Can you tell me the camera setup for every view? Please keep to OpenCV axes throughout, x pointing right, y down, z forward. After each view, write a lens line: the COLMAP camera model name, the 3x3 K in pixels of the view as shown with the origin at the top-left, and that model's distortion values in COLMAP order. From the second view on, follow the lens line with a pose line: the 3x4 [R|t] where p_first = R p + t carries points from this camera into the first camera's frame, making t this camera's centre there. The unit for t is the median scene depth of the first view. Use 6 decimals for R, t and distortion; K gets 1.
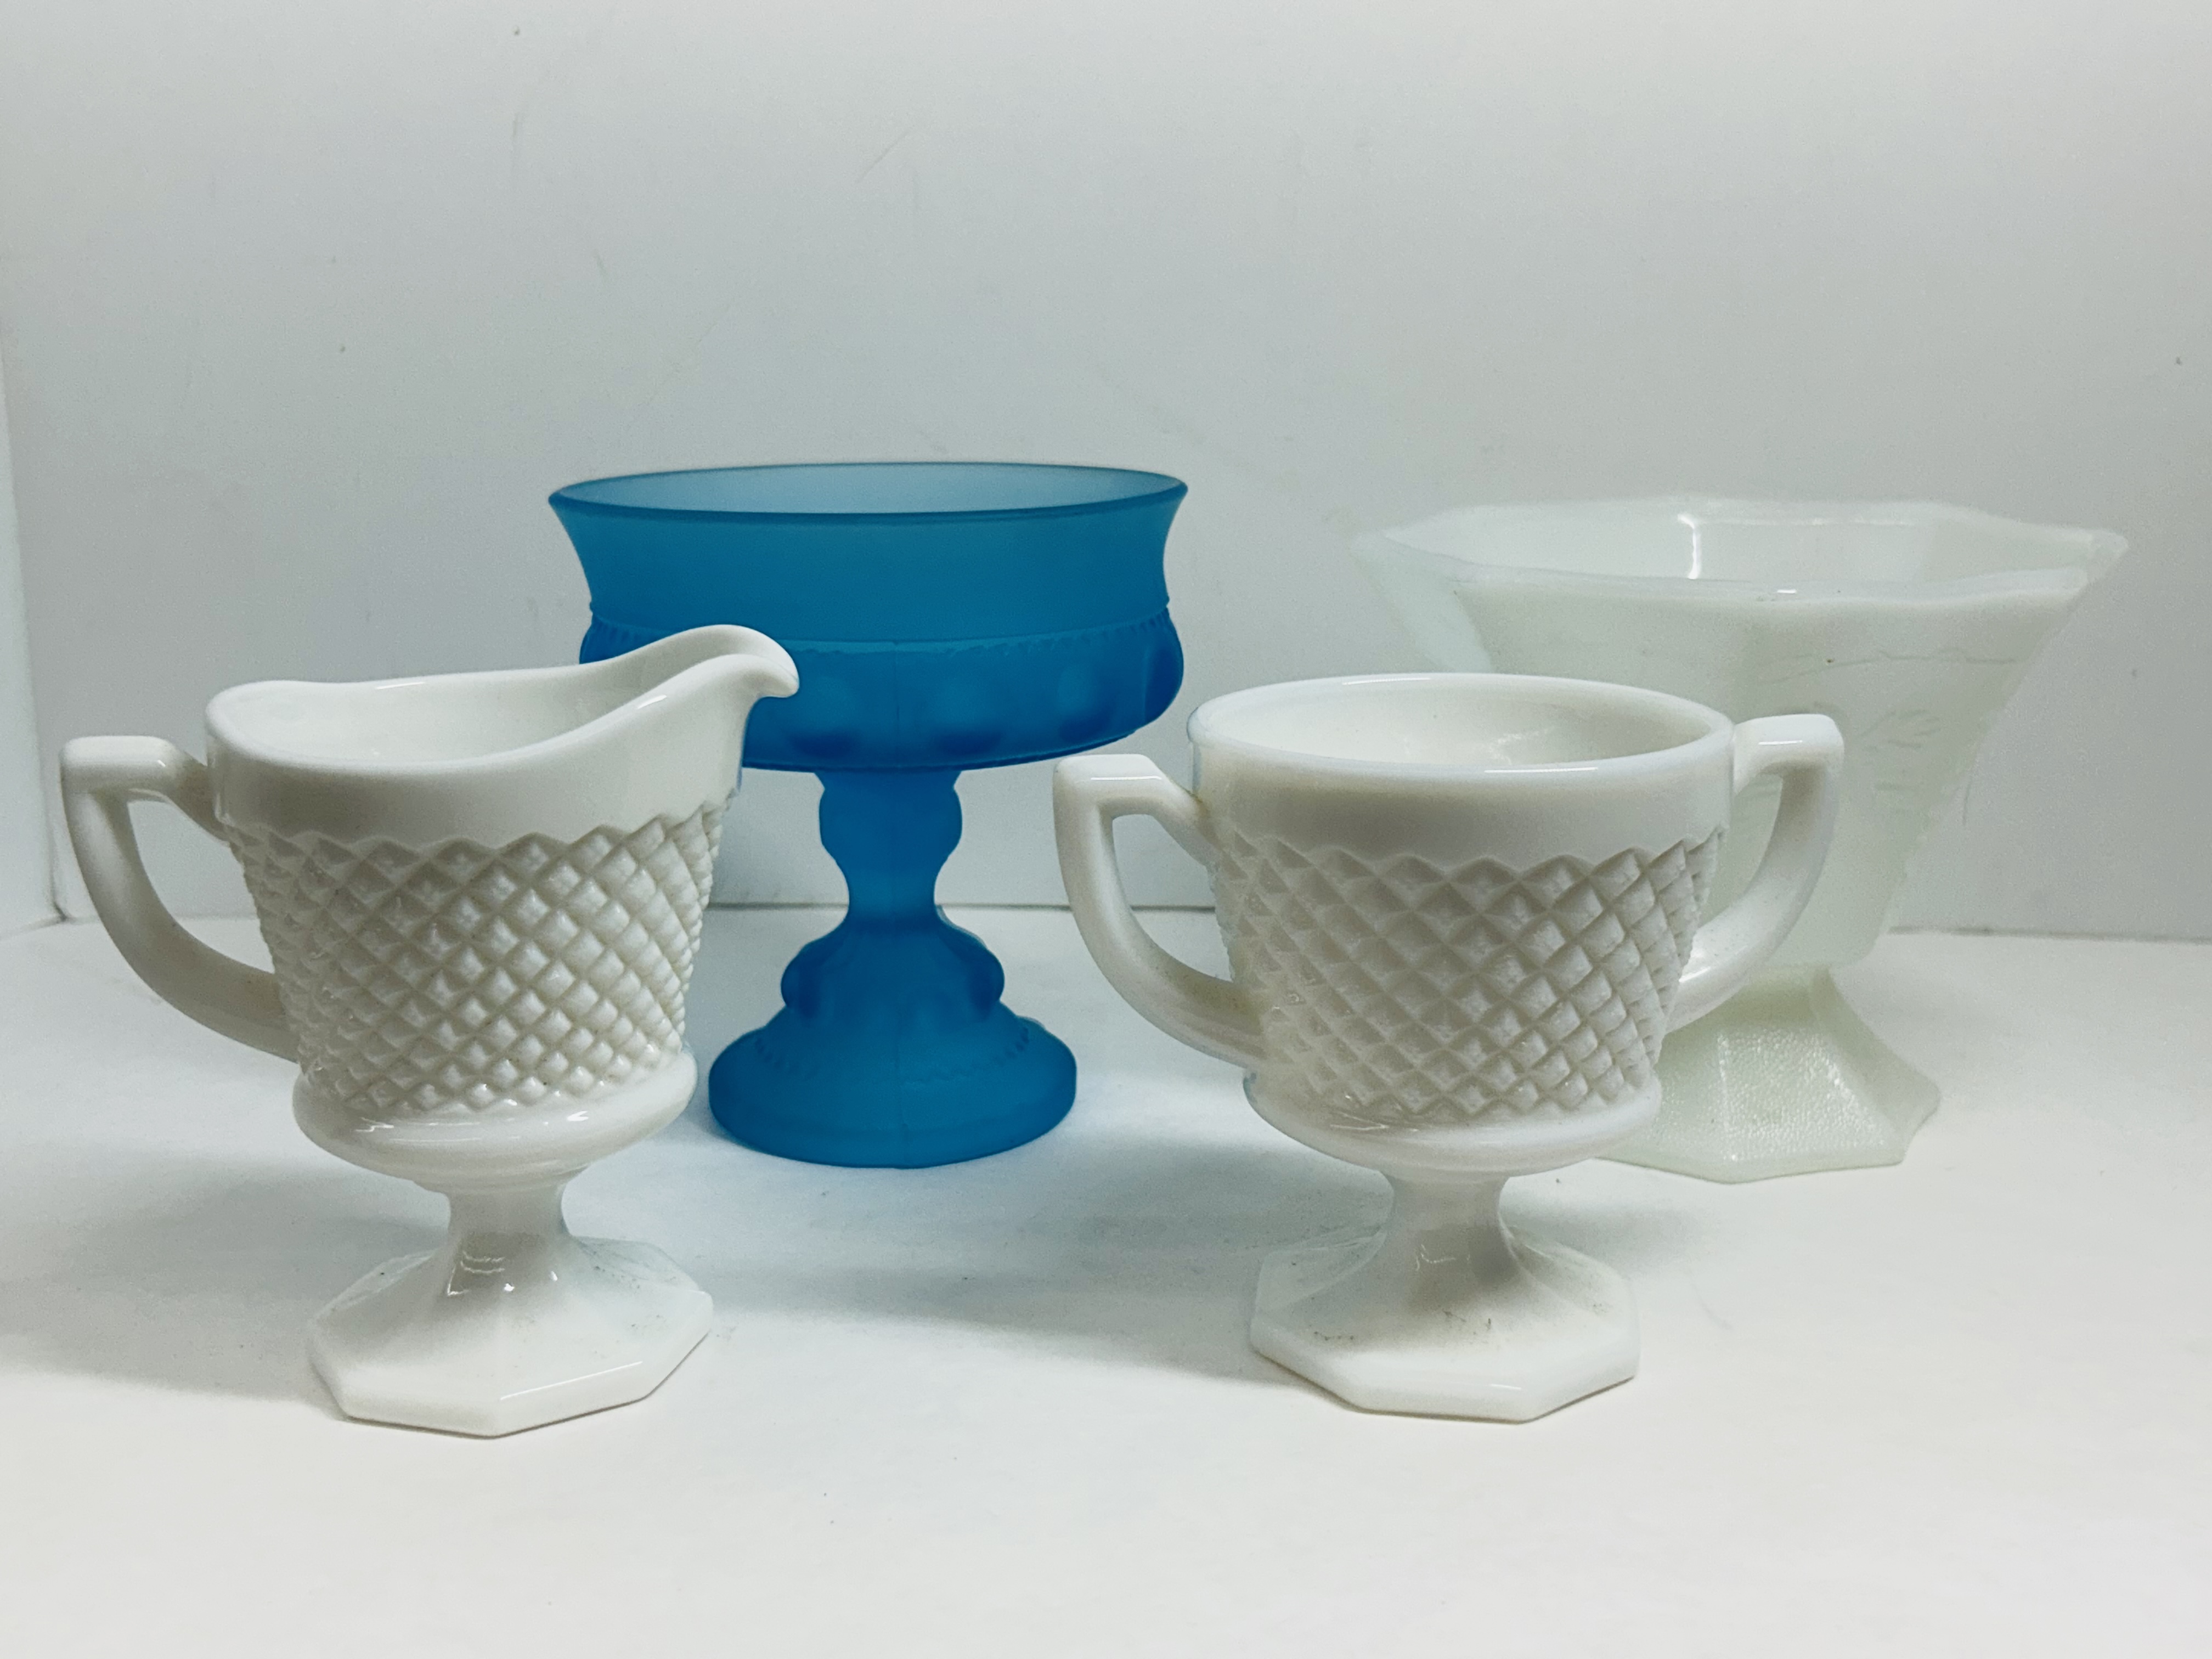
lens RADIAL K [[2350.1, 0, 1101.9], [0, 2350.1, 784.1], [0, 0, 1]] dist [0.042582, 0.000000]
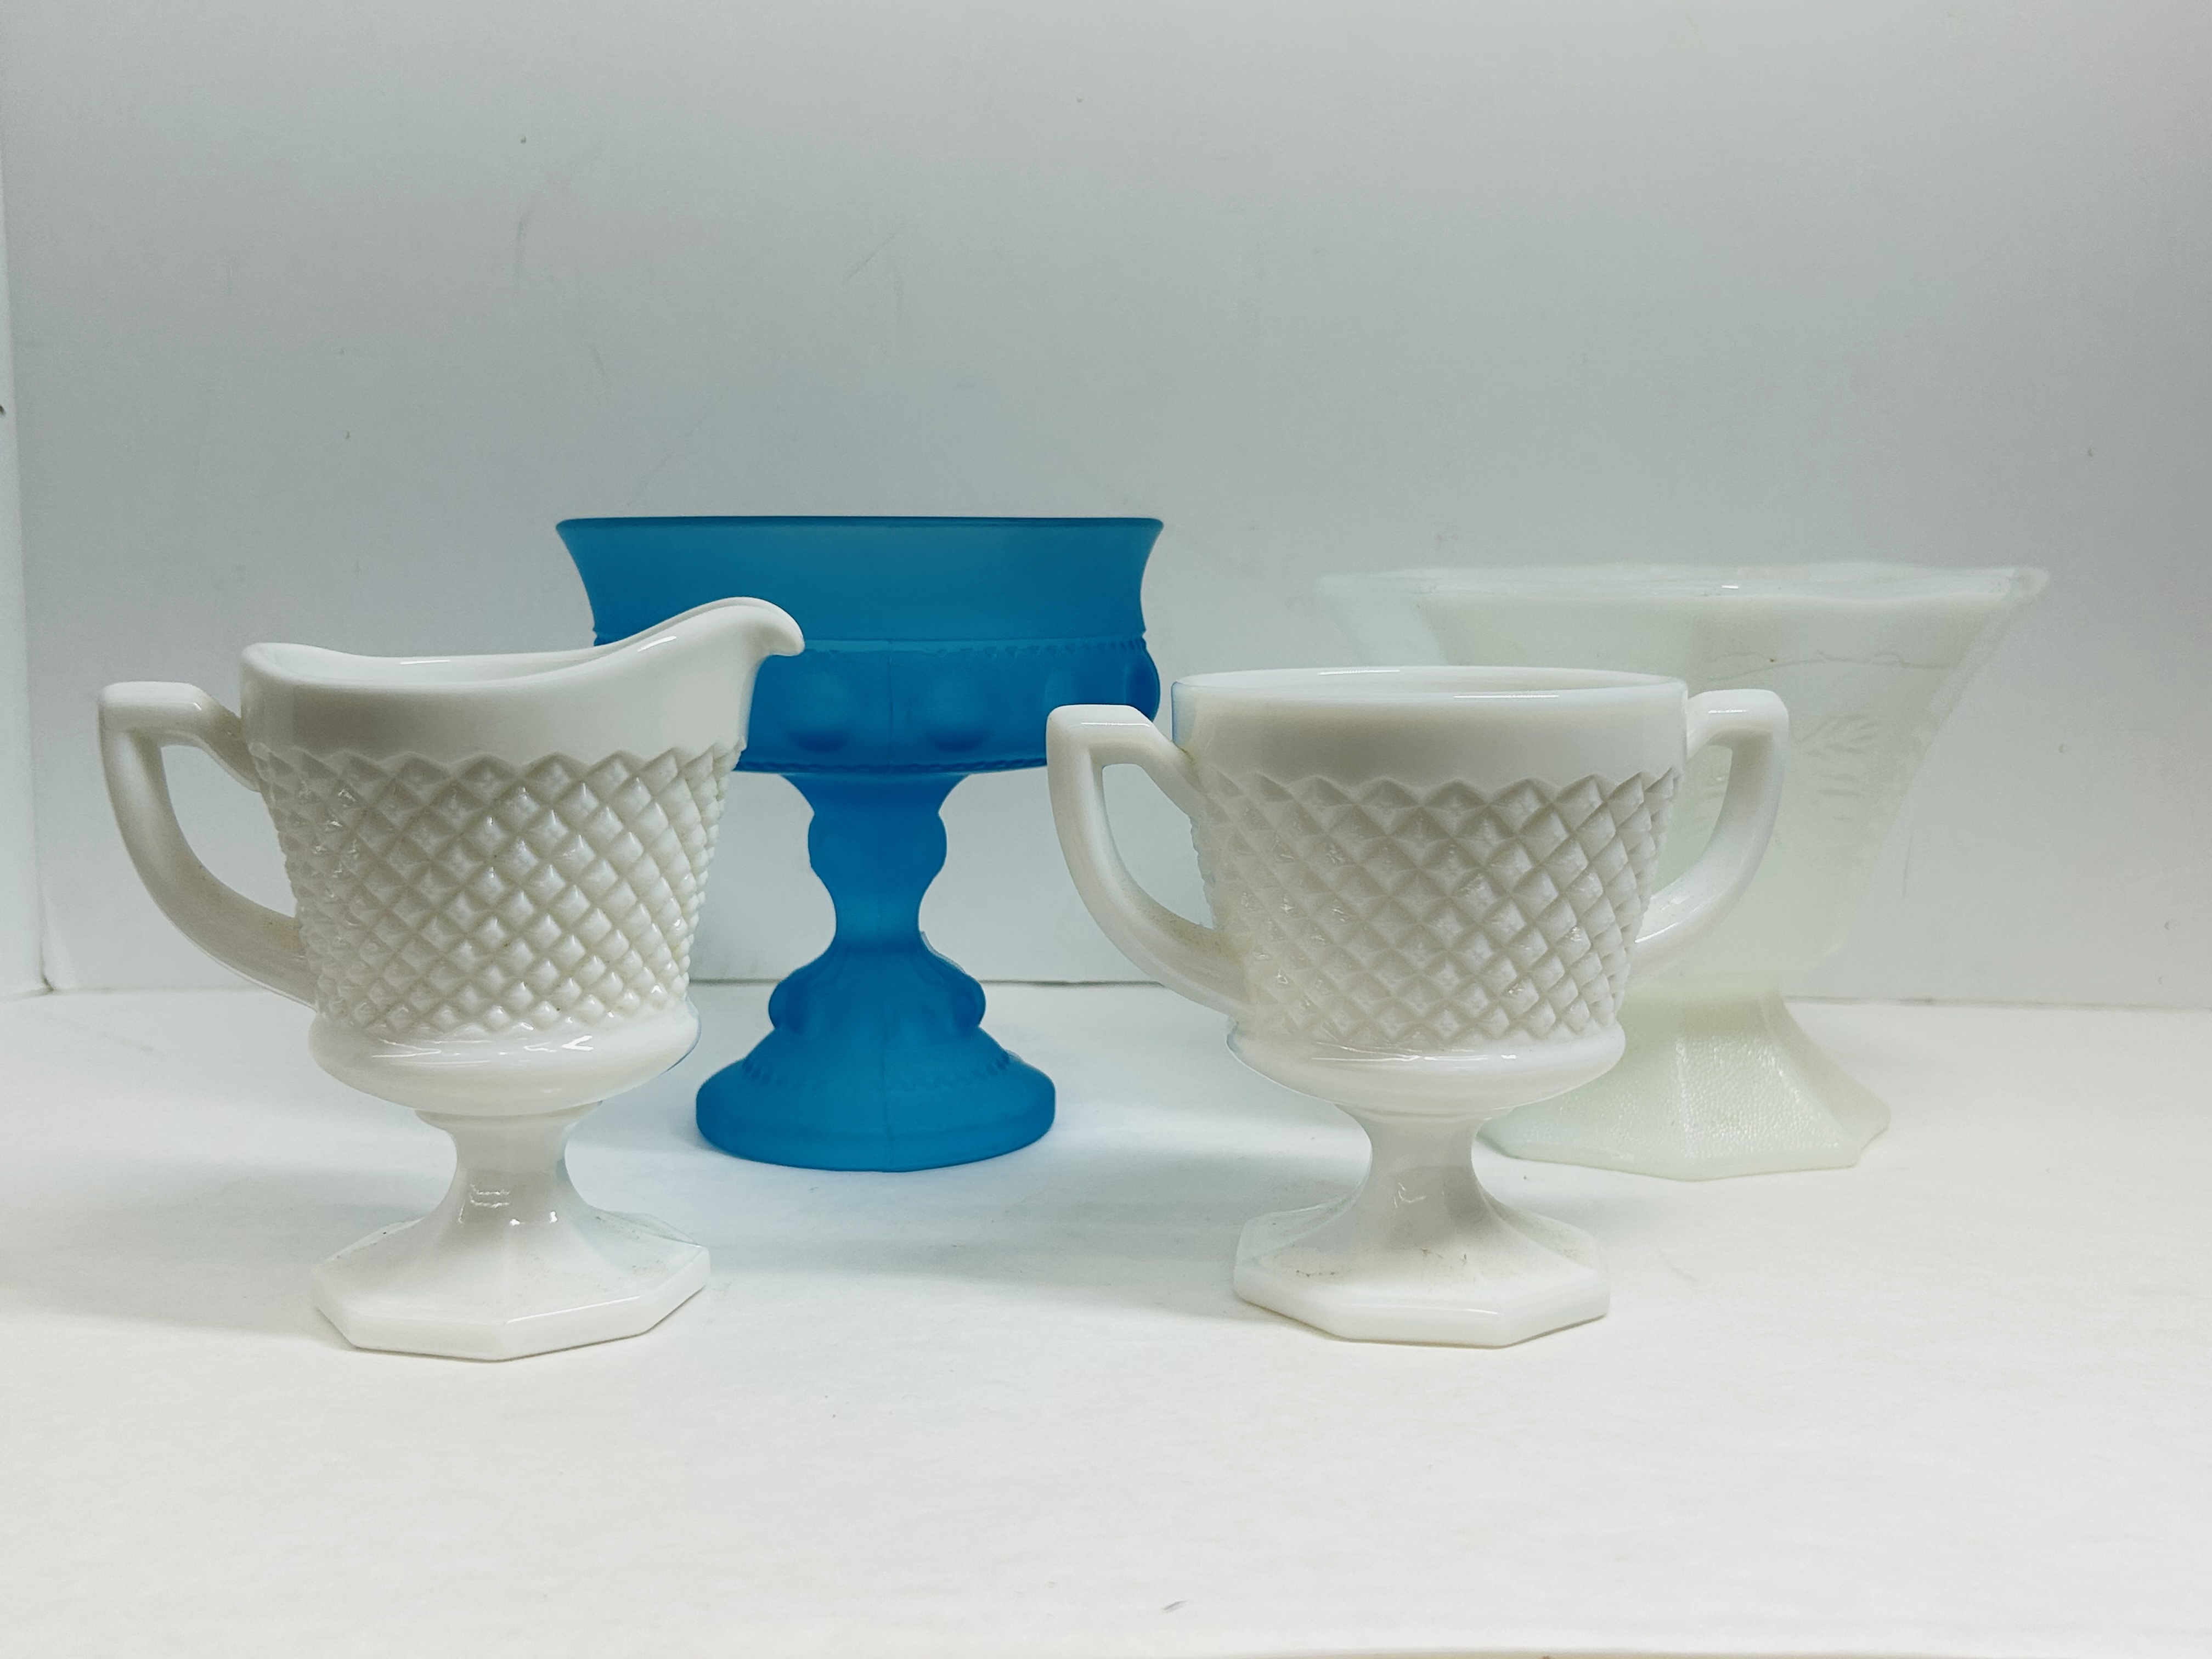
lens RADIAL K [[2350.1, 0, 1104.0], [0, 2350.1, 814.8], [0, 0, 1]] dist [0.042582, 0.000000]
pose [[0.999710, 0.001539, 0.024038, -0.019470], [0.000883, 0.994942, -0.100446, 0.138552], [-0.024071, 0.100439, 0.994652, -0.045351]]
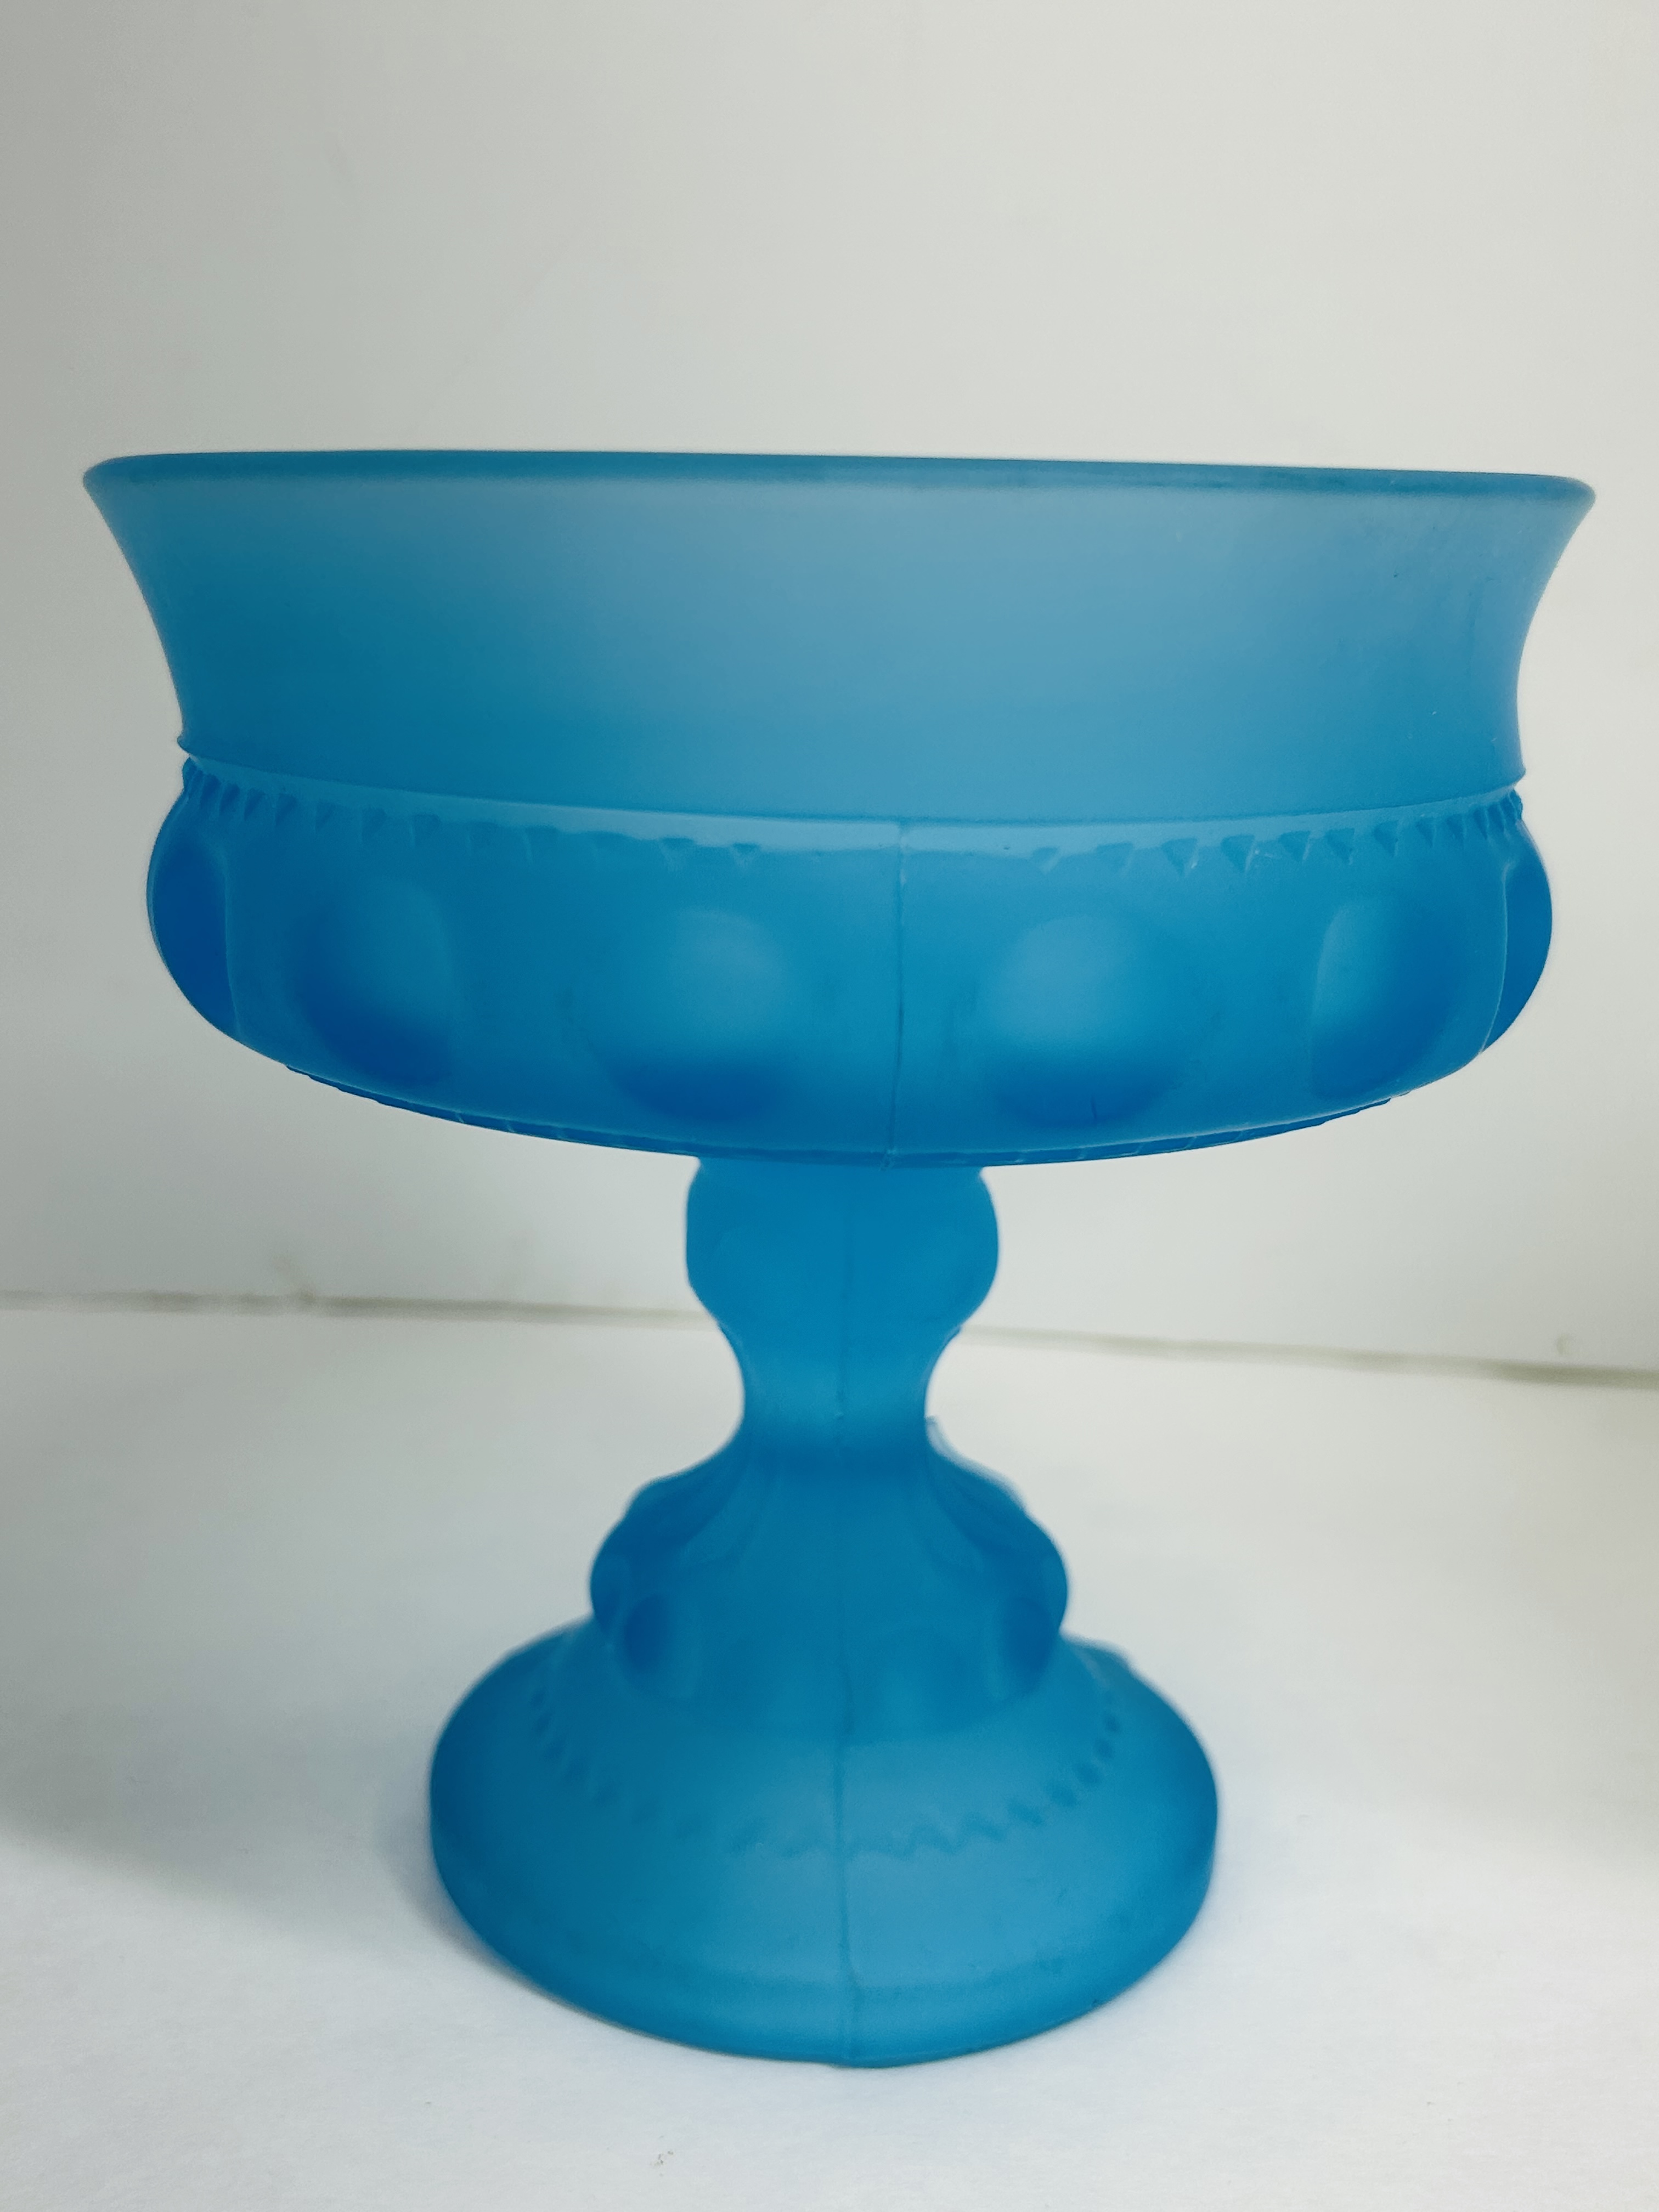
lens RADIAL K [[2350.1, 0, 811.3], [0, 2350.1, 1105.8], [0, 0, 1]] dist [0.042582, 0.000000]
pose [[0.996622, 0.040213, -0.071600, -0.083457], [-0.038750, 0.999013, 0.021715, -0.026354], [0.072403, -0.018867, 0.997197, 0.712485]]
